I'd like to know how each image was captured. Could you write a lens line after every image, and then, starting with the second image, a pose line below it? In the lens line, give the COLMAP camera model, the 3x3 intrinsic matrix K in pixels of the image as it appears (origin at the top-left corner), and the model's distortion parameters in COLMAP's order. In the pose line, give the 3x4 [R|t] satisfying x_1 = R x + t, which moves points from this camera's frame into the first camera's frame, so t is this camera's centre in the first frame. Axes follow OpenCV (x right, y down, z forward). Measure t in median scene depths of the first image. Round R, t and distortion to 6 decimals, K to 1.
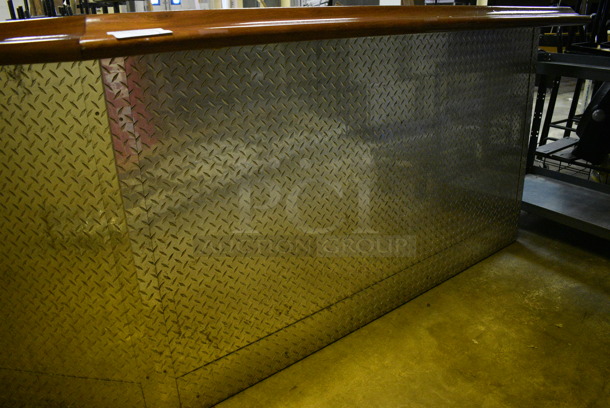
lens RADIAL K [[473.7, 0, 305.0], [0, 473.7, 204.0], [0, 0, 1]] dist [-0.098046, 0.016113]
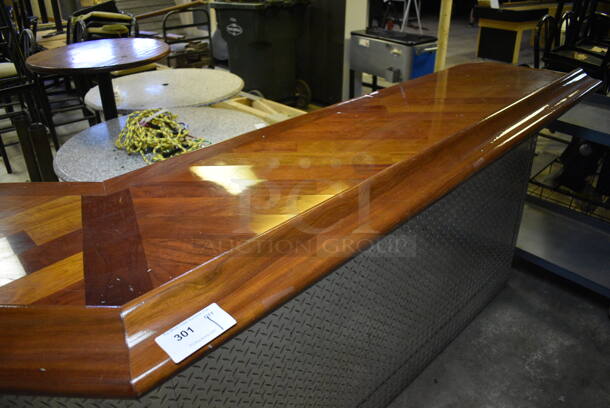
lens RADIAL K [[473.7, 0, 305.0], [0, 473.7, 204.0], [0, 0, 1]] dist [-0.098046, 0.016113]
pose [[0.993095, -0.043014, 0.109144, -0.128805], [0.029851, 0.992387, 0.119490, -0.346599], [-0.113453, -0.115406, 0.986818, 0.110081]]
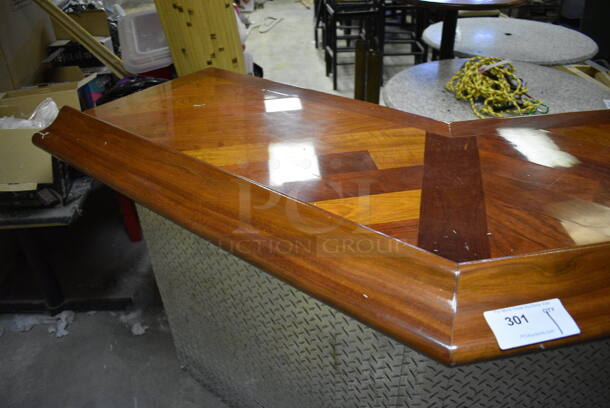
lens RADIAL K [[473.7, 0, 305.0], [0, 473.7, 204.0], [0, 0, 1]] dist [-0.098046, 0.016113]
pose [[0.858834, 0.280391, -0.428702, -0.205899], [-0.176380, 0.947583, 0.266414, -0.337456], [0.480931, -0.153191, 0.863272, 0.144043]]
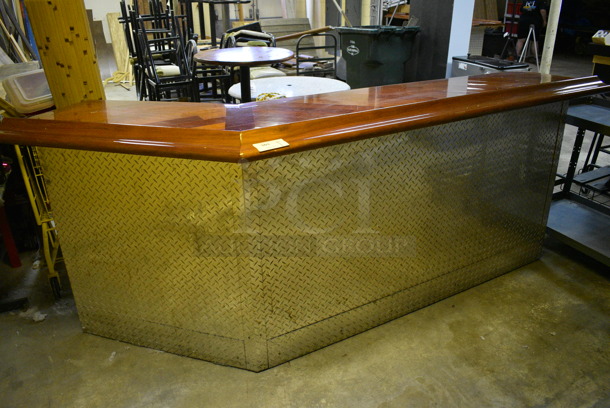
lens RADIAL K [[473.7, 0, 305.0], [0, 473.7, 204.0], [0, 0, 1]] dist [-0.098046, 0.016113]
pose [[0.987214, 0.078833, -0.138540, 0.017796], [-0.071266, 0.995725, 0.058764, -0.135456], [0.142580, -0.048140, 0.988612, -0.390240]]
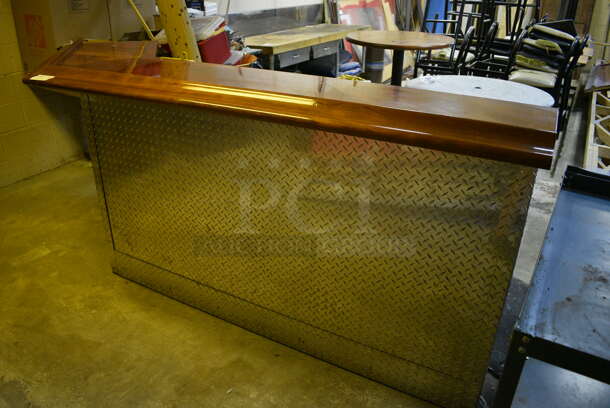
lens RADIAL K [[473.7, 0, 305.0], [0, 473.7, 204.0], [0, 0, 1]] dist [-0.098046, 0.016113]
pose [[0.393849, 0.431628, -0.811529, 1.188109], [-0.367139, 0.883274, 0.291609, -0.493522], [0.842670, 0.183094, 0.506344, 0.550118]]
